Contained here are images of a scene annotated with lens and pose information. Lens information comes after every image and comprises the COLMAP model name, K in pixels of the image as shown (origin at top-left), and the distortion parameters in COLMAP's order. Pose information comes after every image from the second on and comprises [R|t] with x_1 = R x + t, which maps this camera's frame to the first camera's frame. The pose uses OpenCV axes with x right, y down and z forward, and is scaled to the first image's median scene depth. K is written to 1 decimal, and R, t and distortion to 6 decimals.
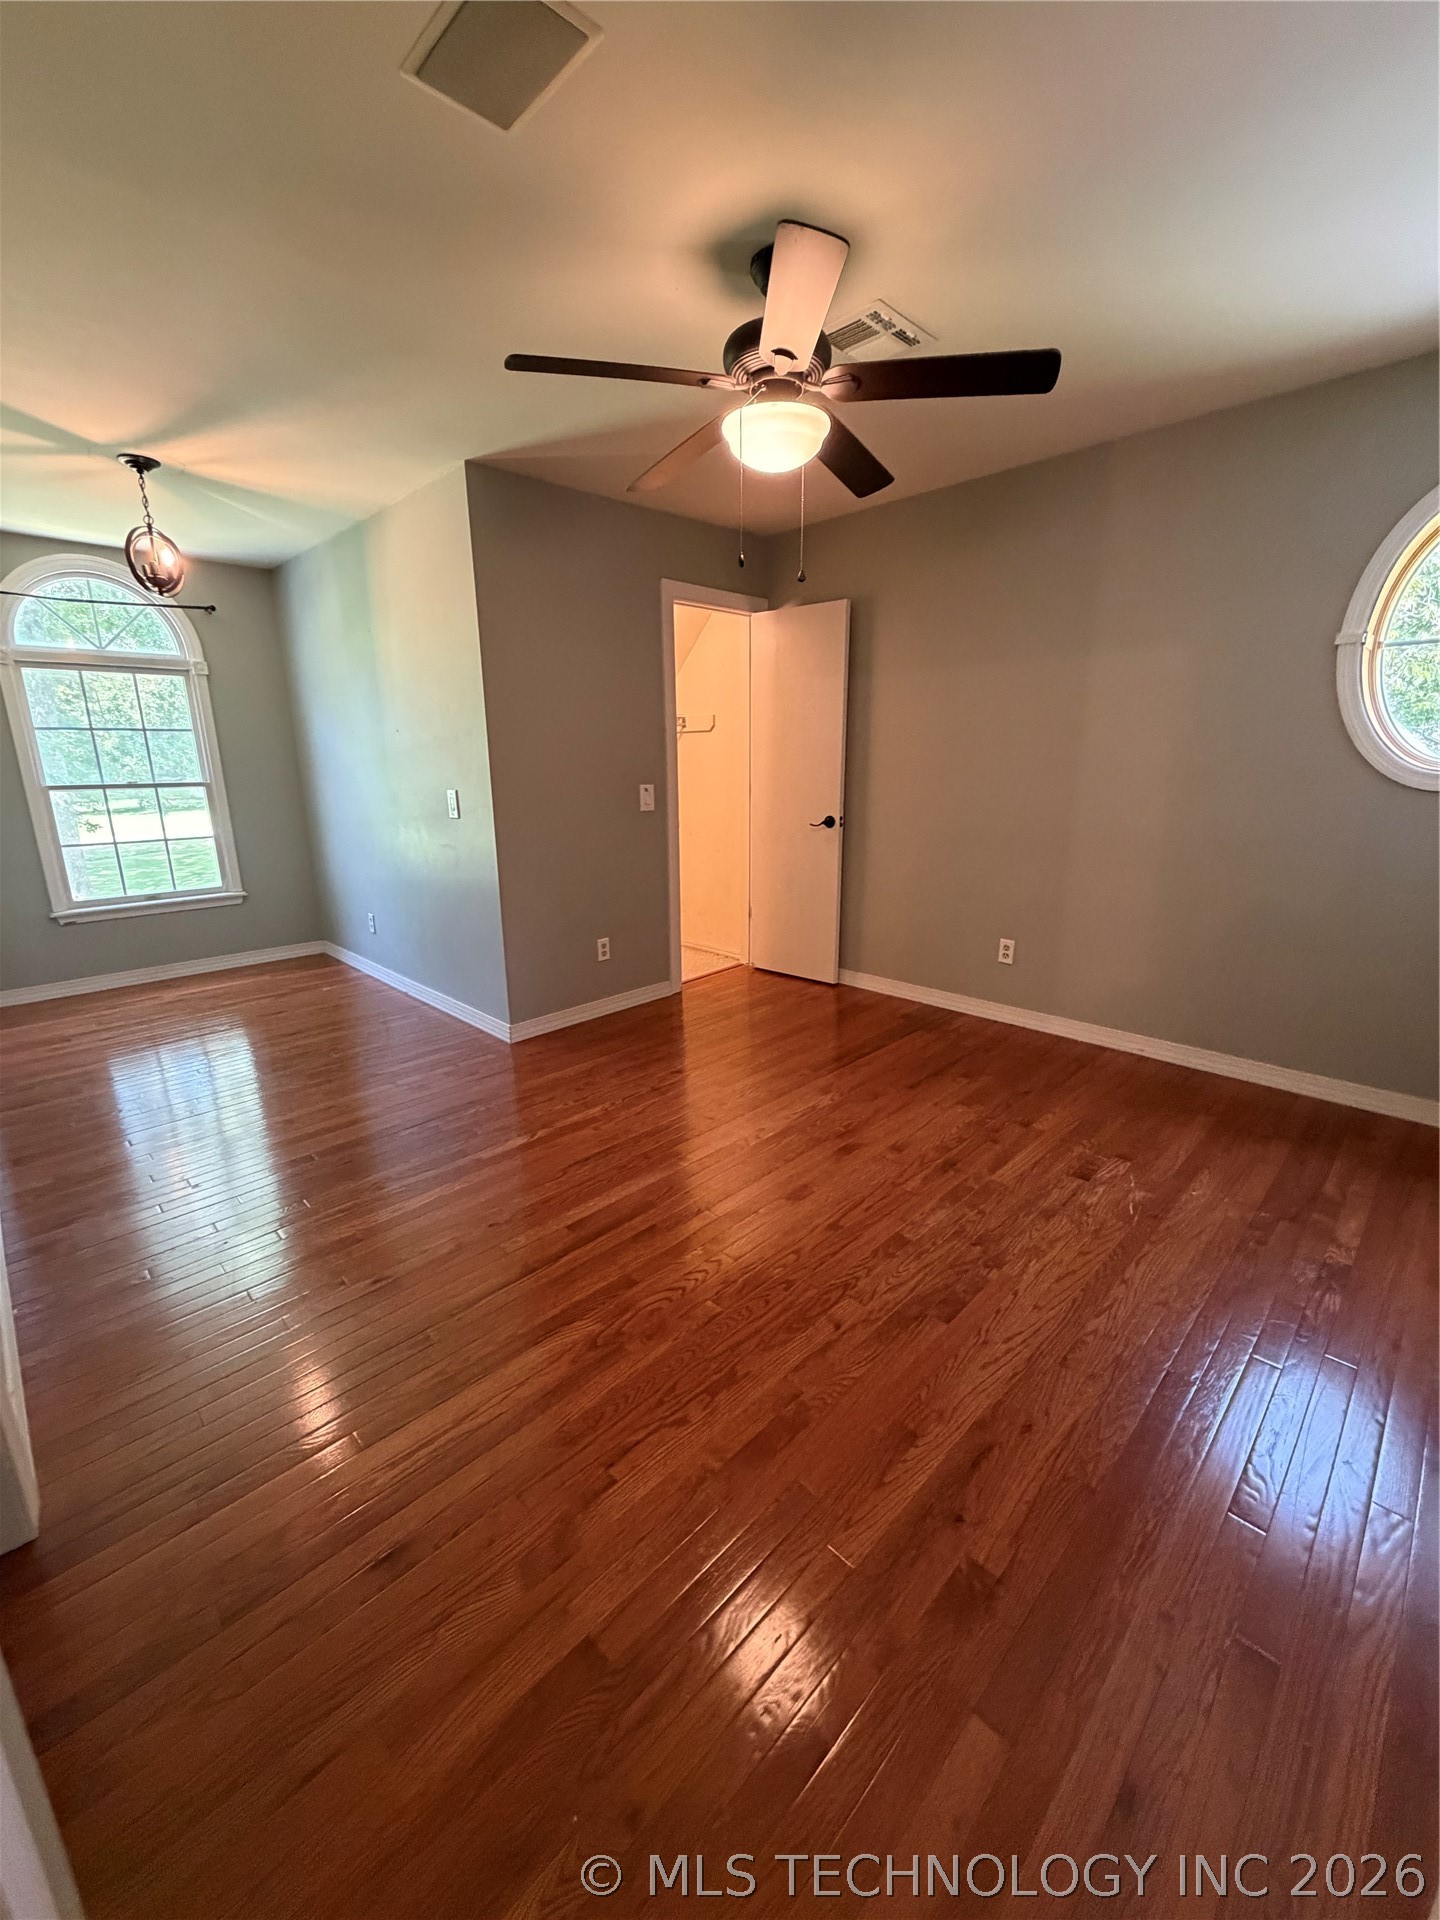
lens RADIAL K [[767.8, 0, 720.7], [0, 767.8, 956.0], [0, 0, 1]] dist [-0.000379, 0.000054]
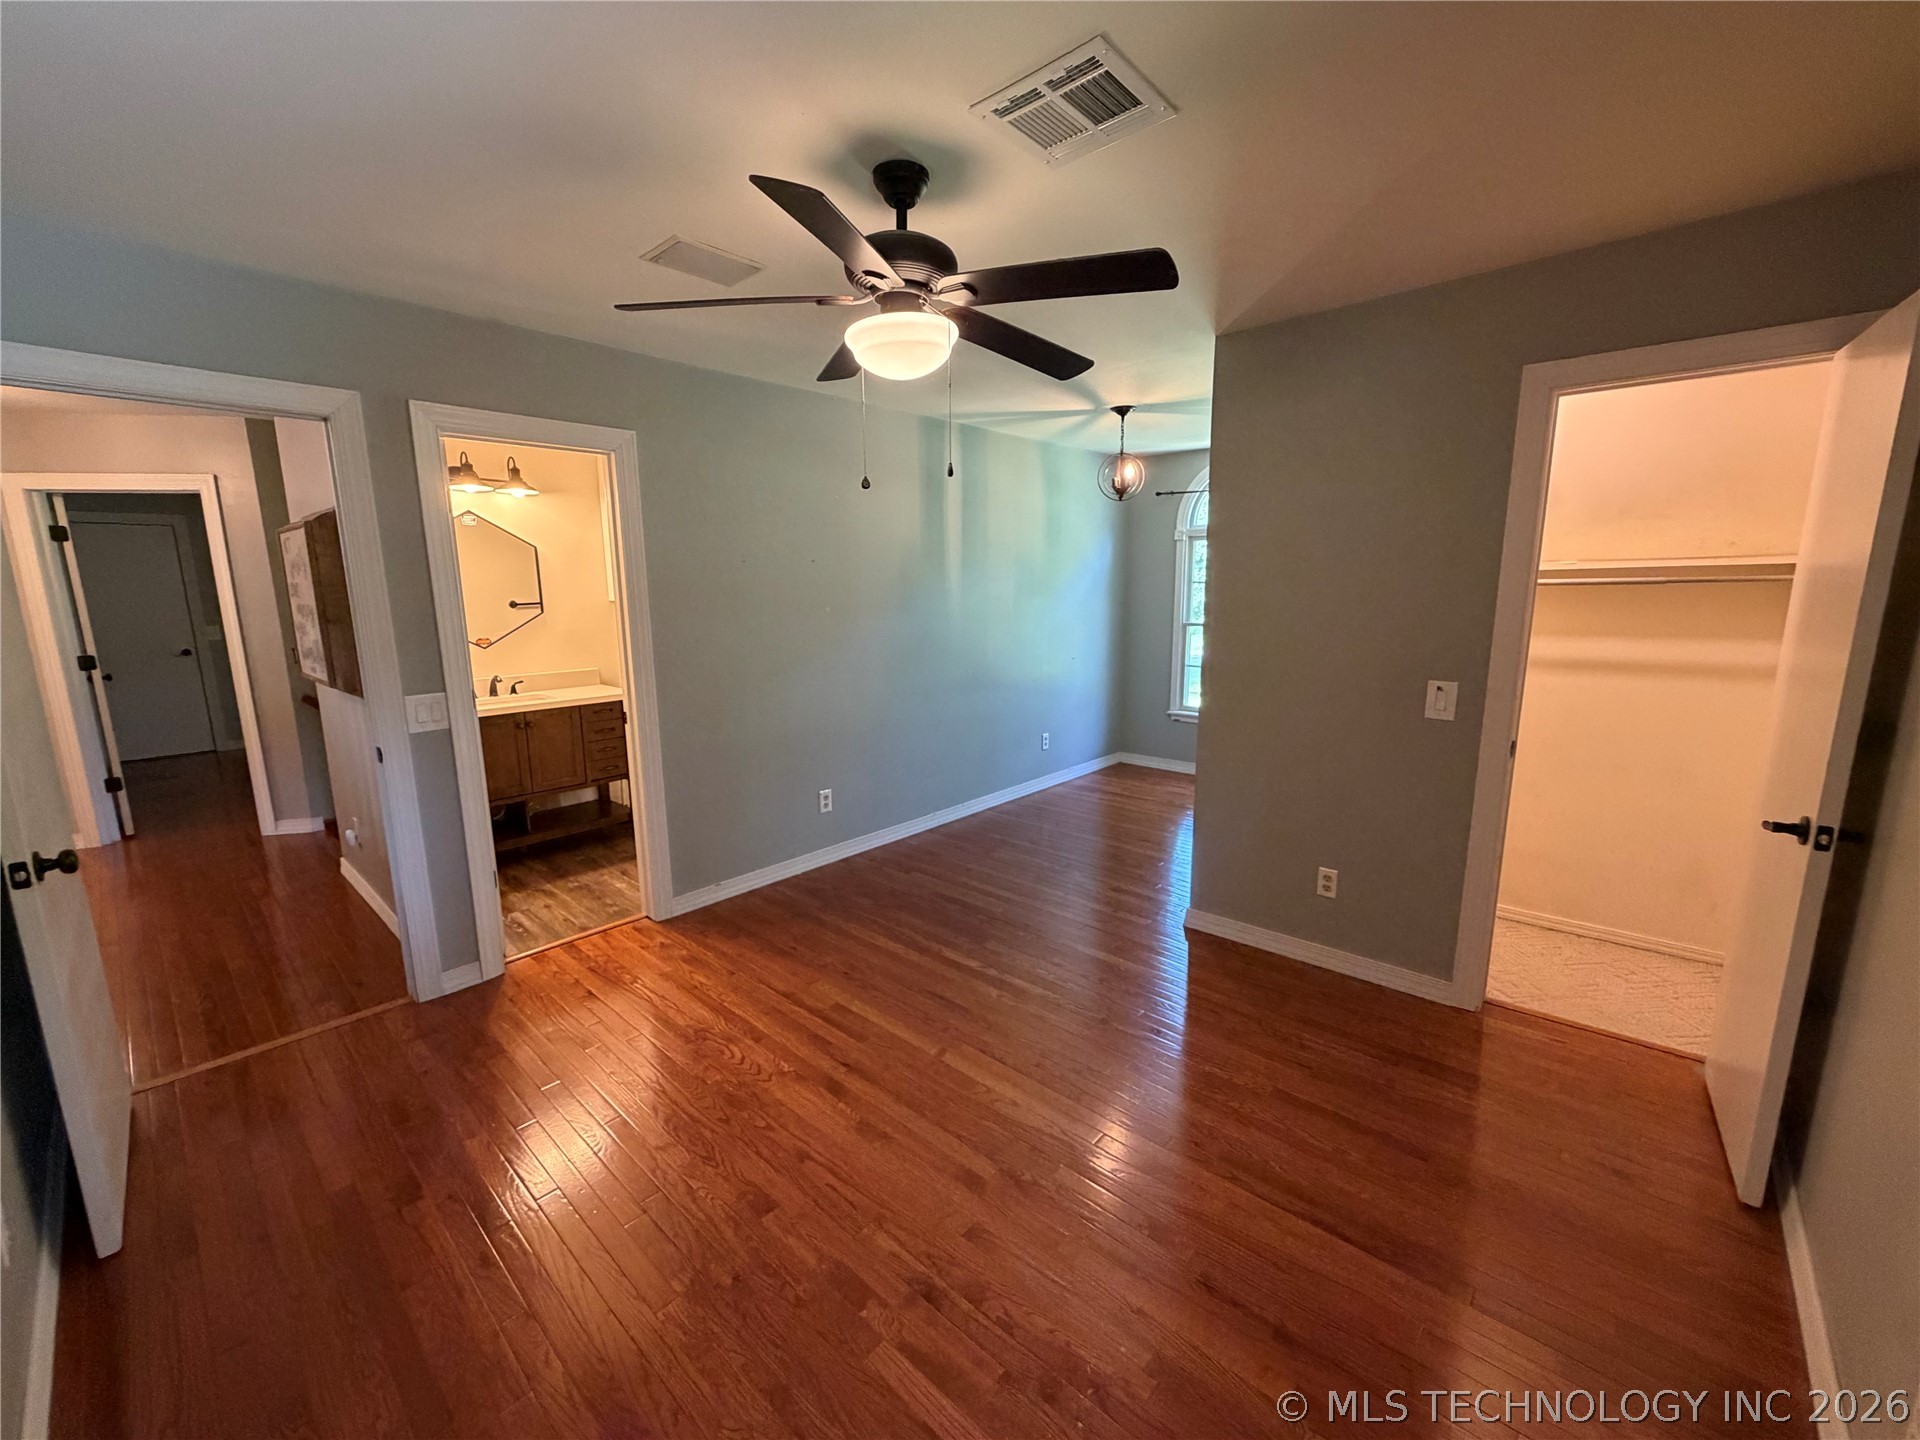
lens RADIAL K [[766.6, 0, 959.3], [0, 766.6, 724.6], [0, 0, 1]] dist [0.000330, -0.000132]
pose [[0.047497, 0.193707, -0.979909, 0.780965], [-0.239392, 0.954633, 0.177107, -0.294698], [0.969761, 0.226170, 0.091714, 0.778623]]
